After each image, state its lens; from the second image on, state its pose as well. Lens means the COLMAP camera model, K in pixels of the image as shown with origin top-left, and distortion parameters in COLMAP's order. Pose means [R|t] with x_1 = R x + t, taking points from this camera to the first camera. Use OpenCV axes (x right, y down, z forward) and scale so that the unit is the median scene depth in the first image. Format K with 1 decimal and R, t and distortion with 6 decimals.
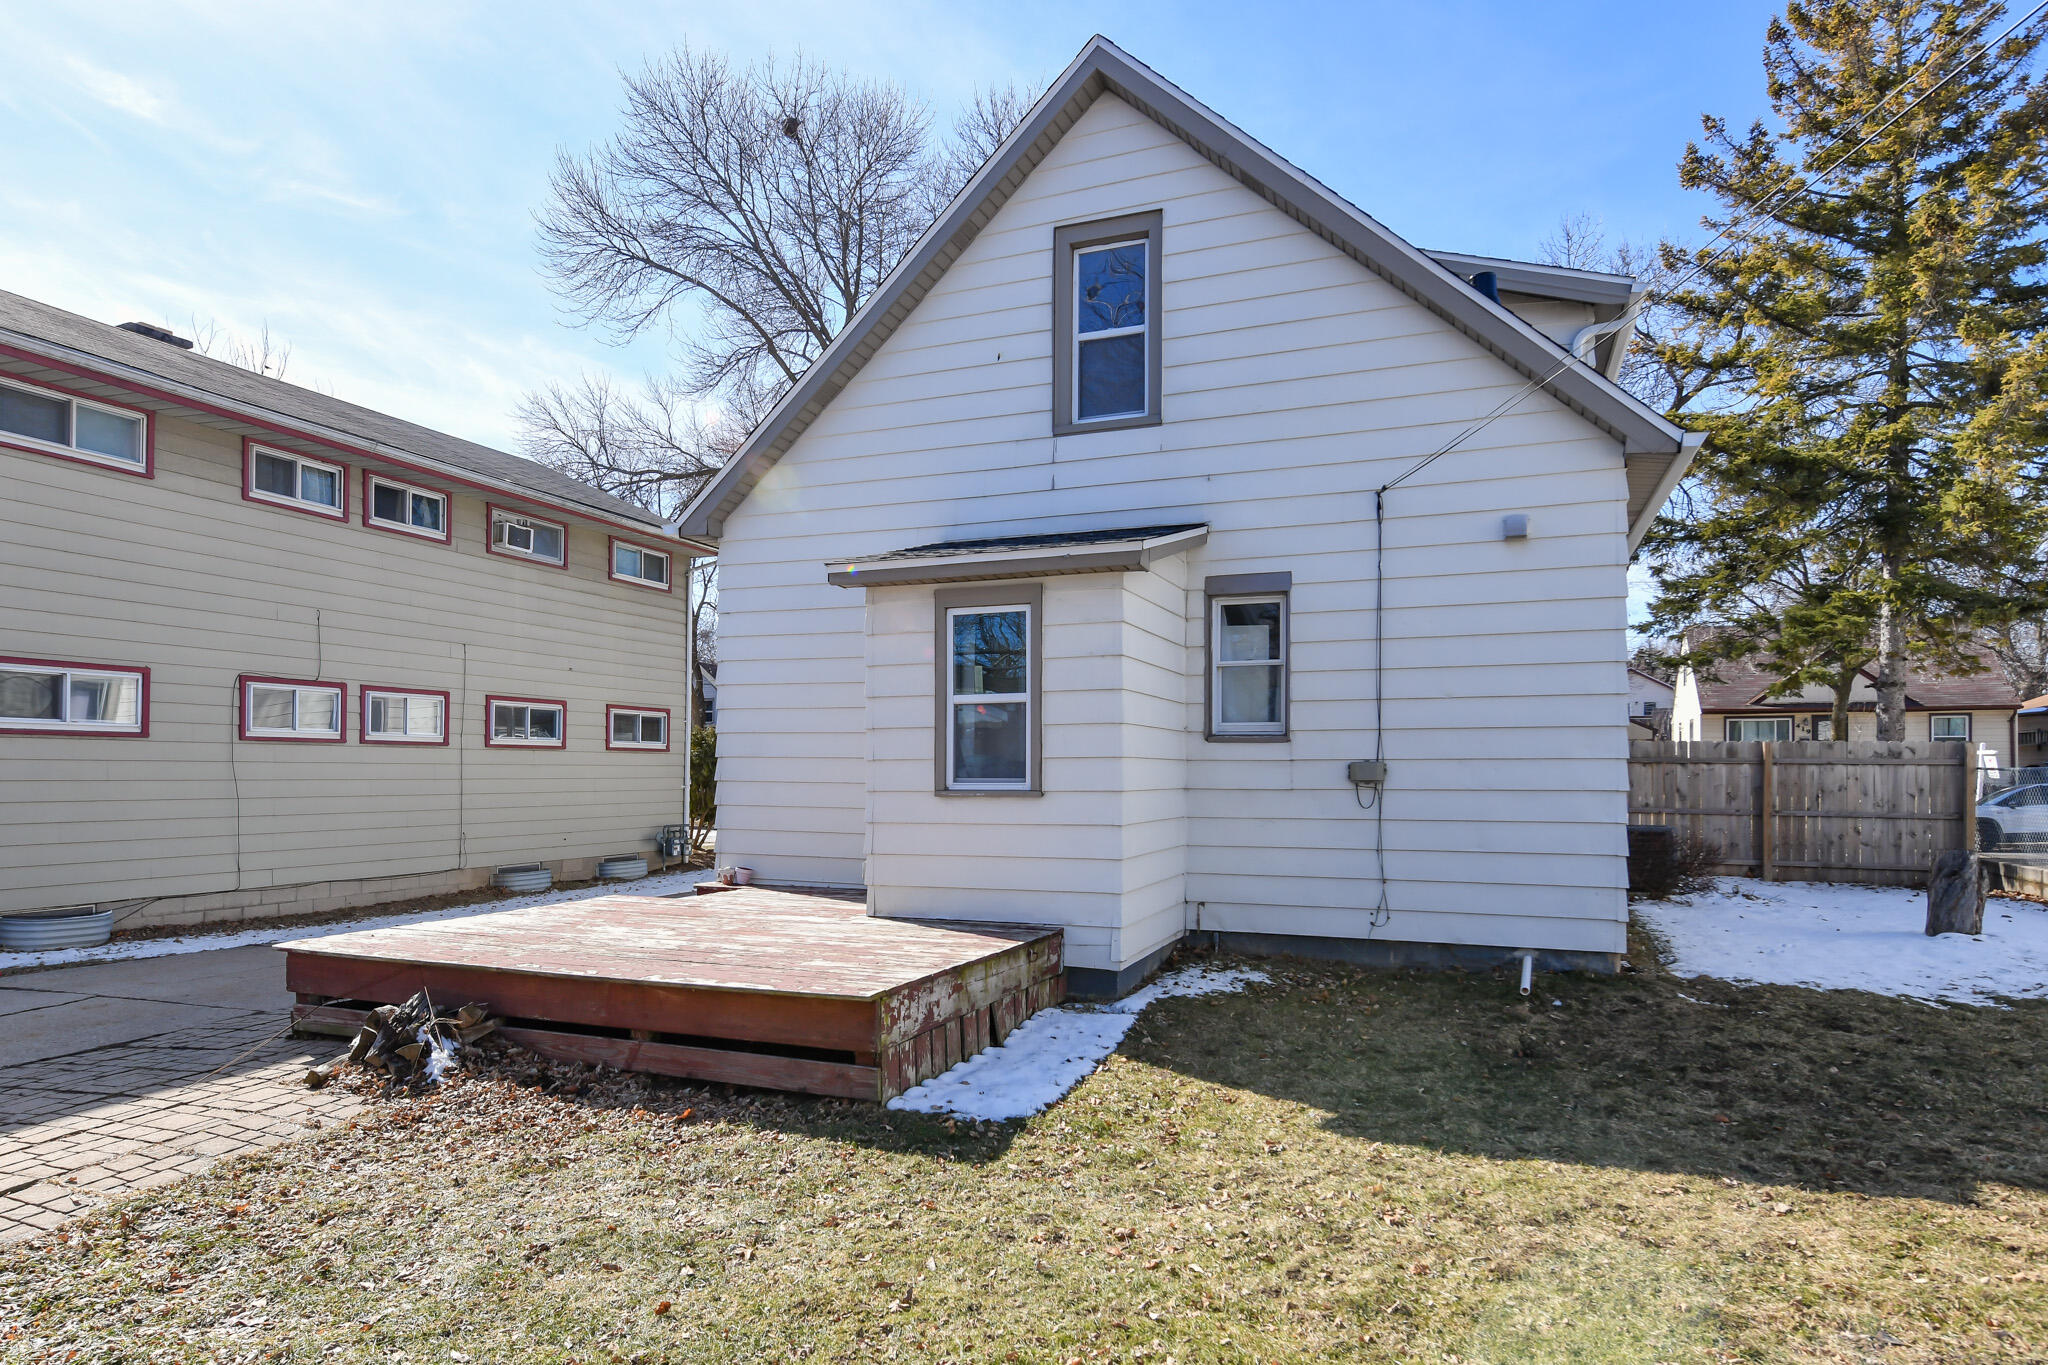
lens RADIAL K [[1149.5, 0, 1024.2], [0, 1149.5, 763.8], [0, 0, 1]] dist [-0.000615, -0.000016]
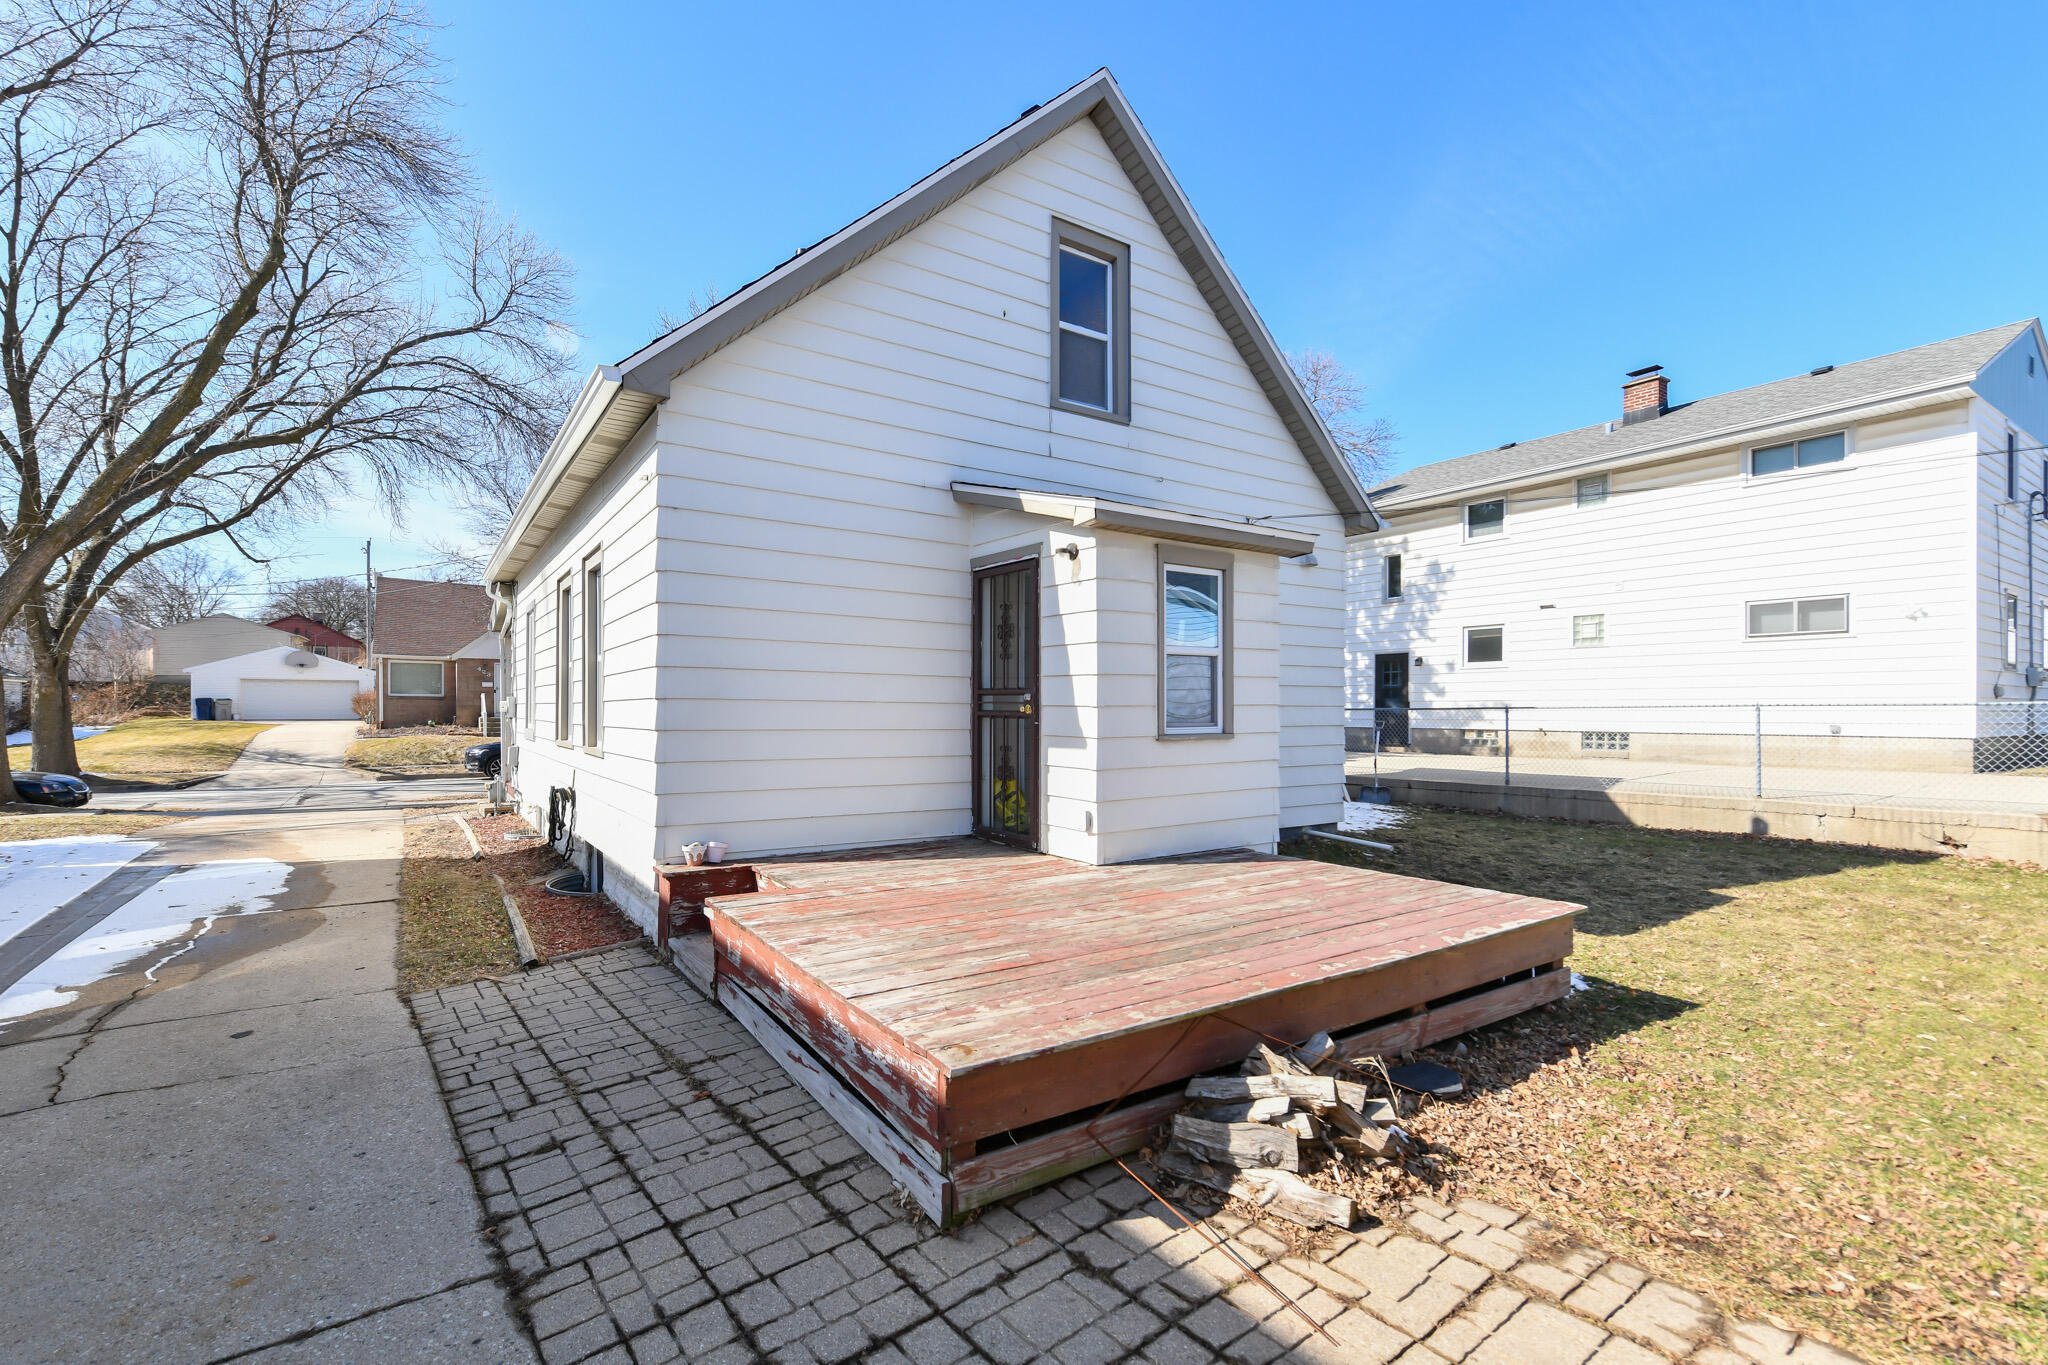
lens RADIAL K [[906.5, 0, 1024.5], [0, 906.5, 711.4], [0, 0, 1]] dist [0.000356, 0.000013]
pose [[0.558262, -0.003174, 0.829658, -0.722262], [-0.005267, 0.999959, 0.007370, -0.003452], [-0.829648, -0.008485, 0.558223, 0.554868]]
